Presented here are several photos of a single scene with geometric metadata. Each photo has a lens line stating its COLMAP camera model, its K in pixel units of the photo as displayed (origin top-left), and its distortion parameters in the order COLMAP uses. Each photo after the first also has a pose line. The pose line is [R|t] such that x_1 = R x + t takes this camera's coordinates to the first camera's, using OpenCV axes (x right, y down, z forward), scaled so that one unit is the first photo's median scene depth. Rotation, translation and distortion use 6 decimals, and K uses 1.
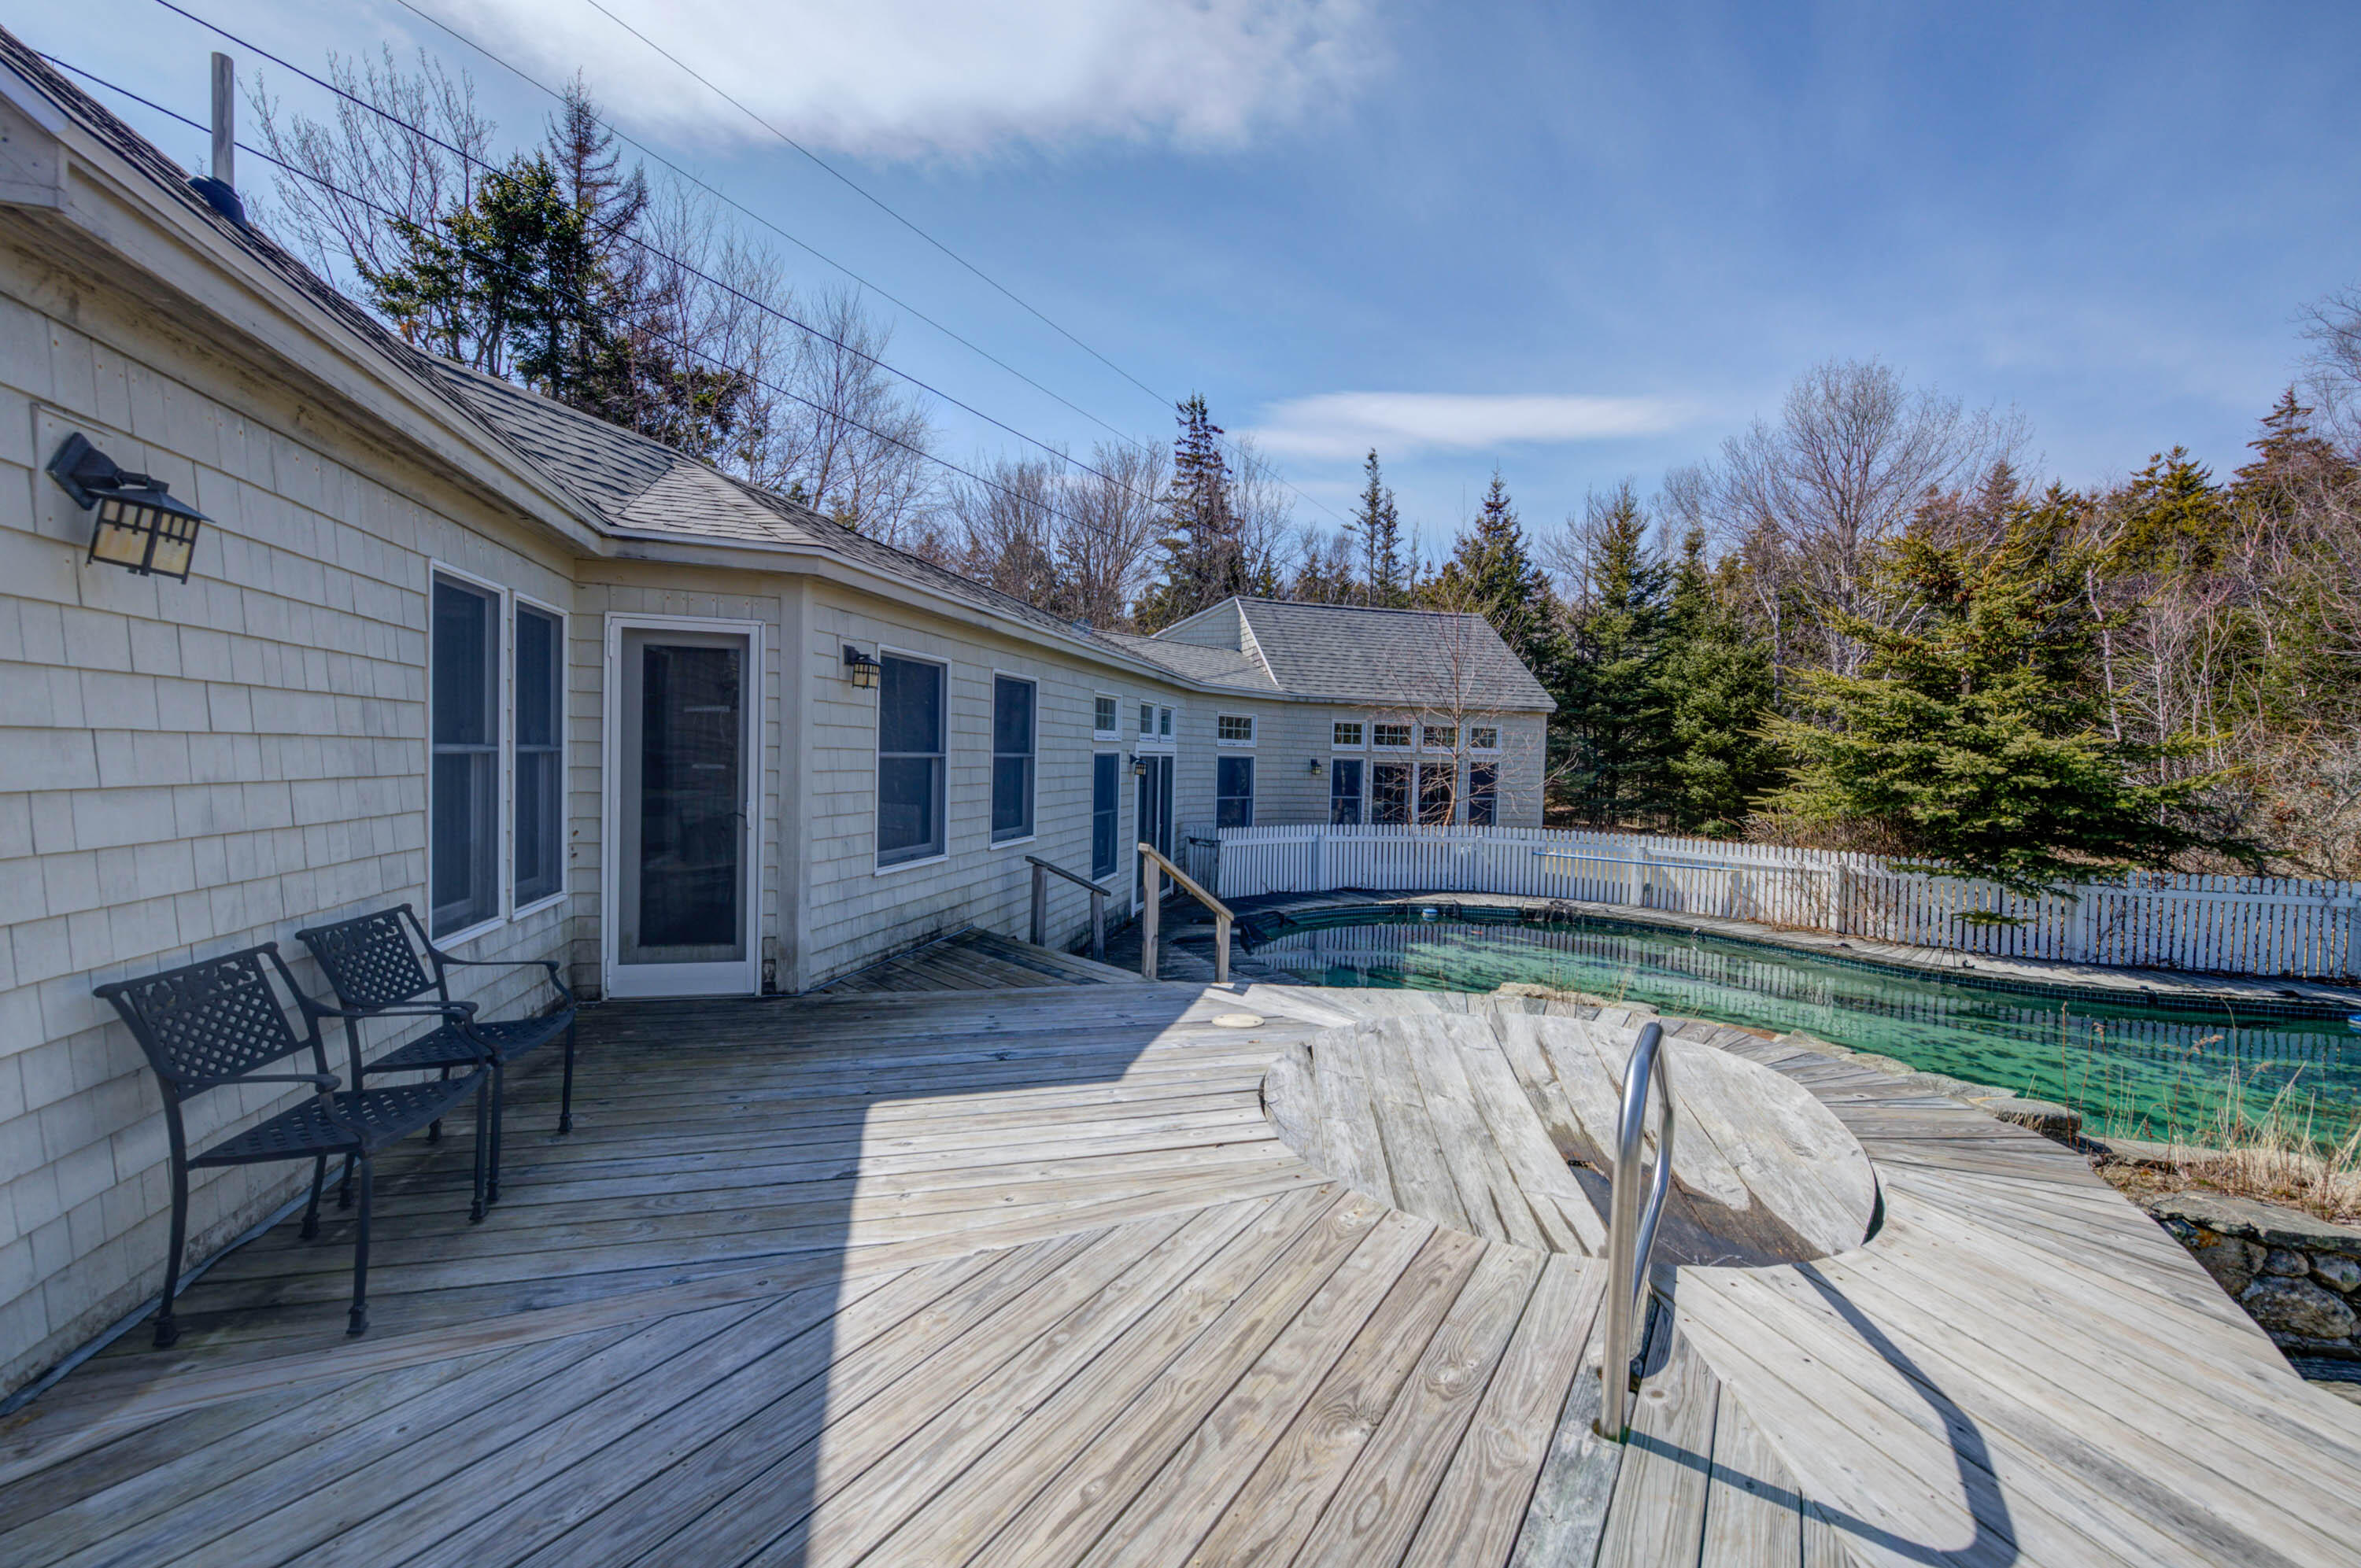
lens RADIAL K [[941.3, 0, 1180.5], [0, 941.3, 784.0], [0, 0, 1]] dist [0.003571, -0.003111]
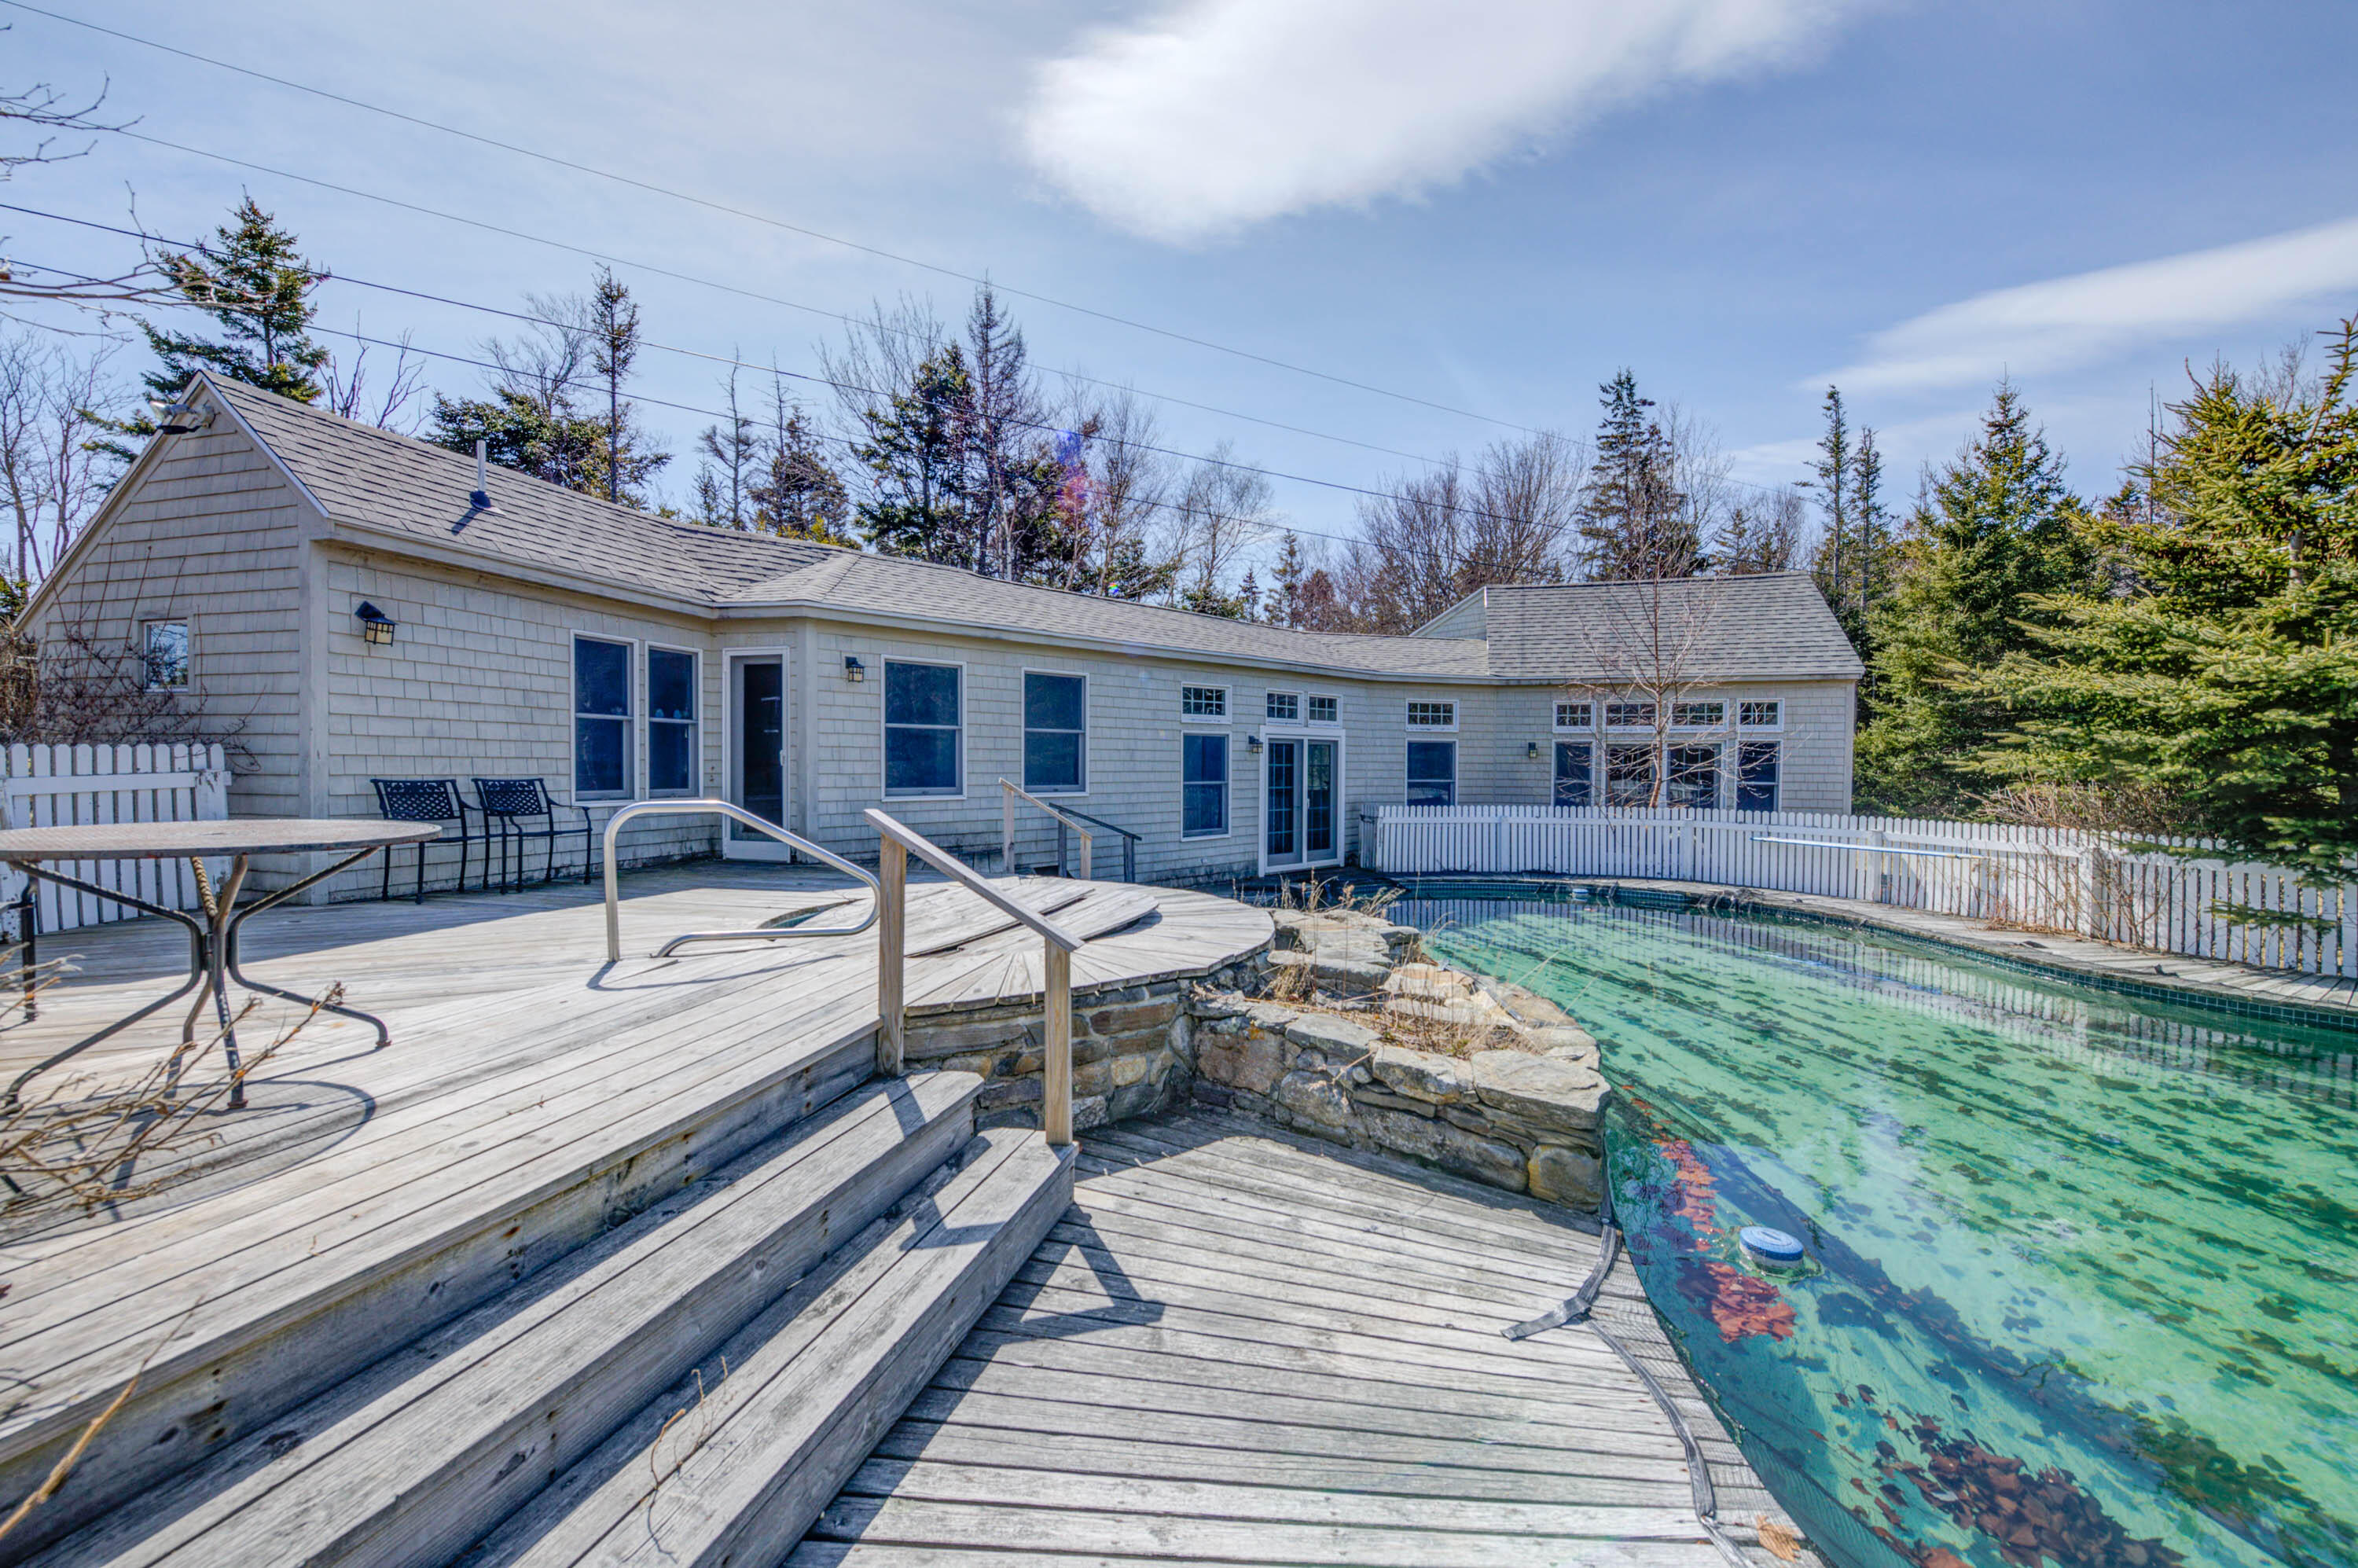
lens RADIAL K [[940.0, 0, 1177.2], [0, 940.0, 780.3], [0, 0, 1]] dist [0.002094, -0.003124]
pose [[0.848738, -0.010770, -0.528704, 0.432862], [-0.001620, 0.999735, -0.022967, 0.045368], [0.528811, 0.020349, 0.848495, -0.035710]]
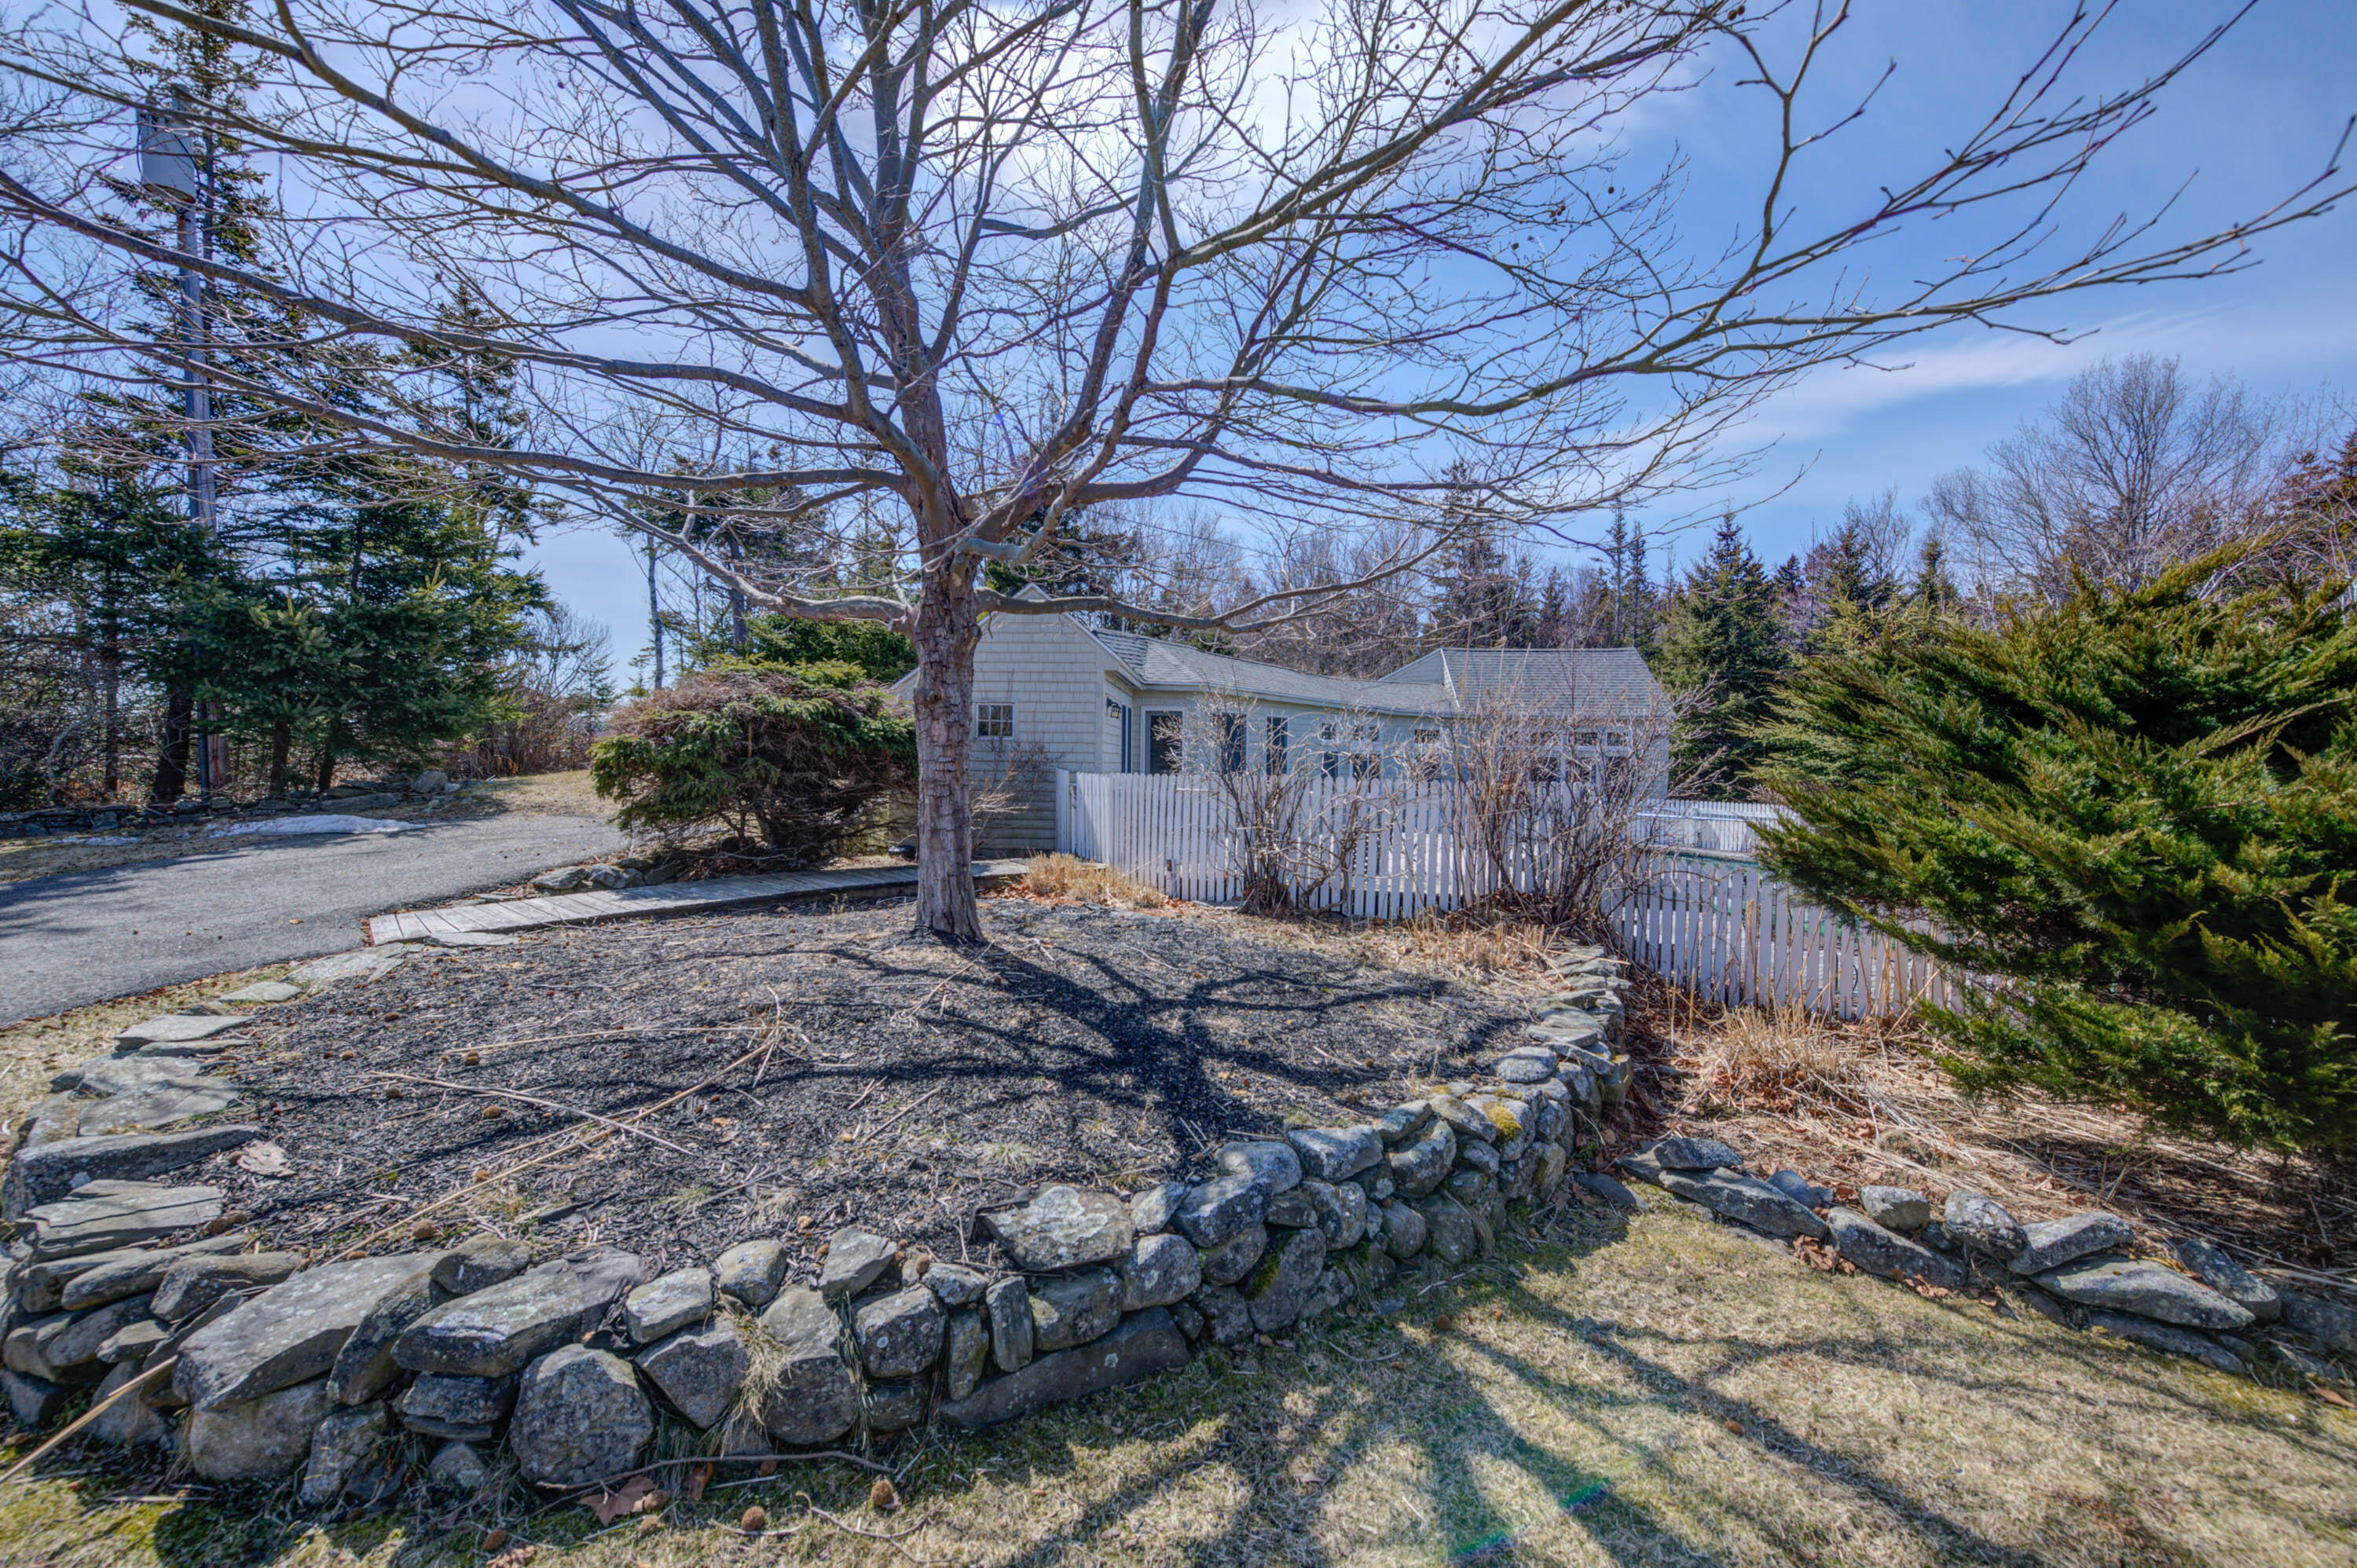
lens RADIAL K [[946.1, 0, 1177.8], [0, 946.1, 775.1], [0, 0, 1]] dist [0.007059, -0.003226]
pose [[0.943985, -0.009818, -0.329843, 0.230603], [0.001044, 0.999641, -0.026766, 0.055456], [0.329987, 0.024923, 0.943656, -0.737353]]
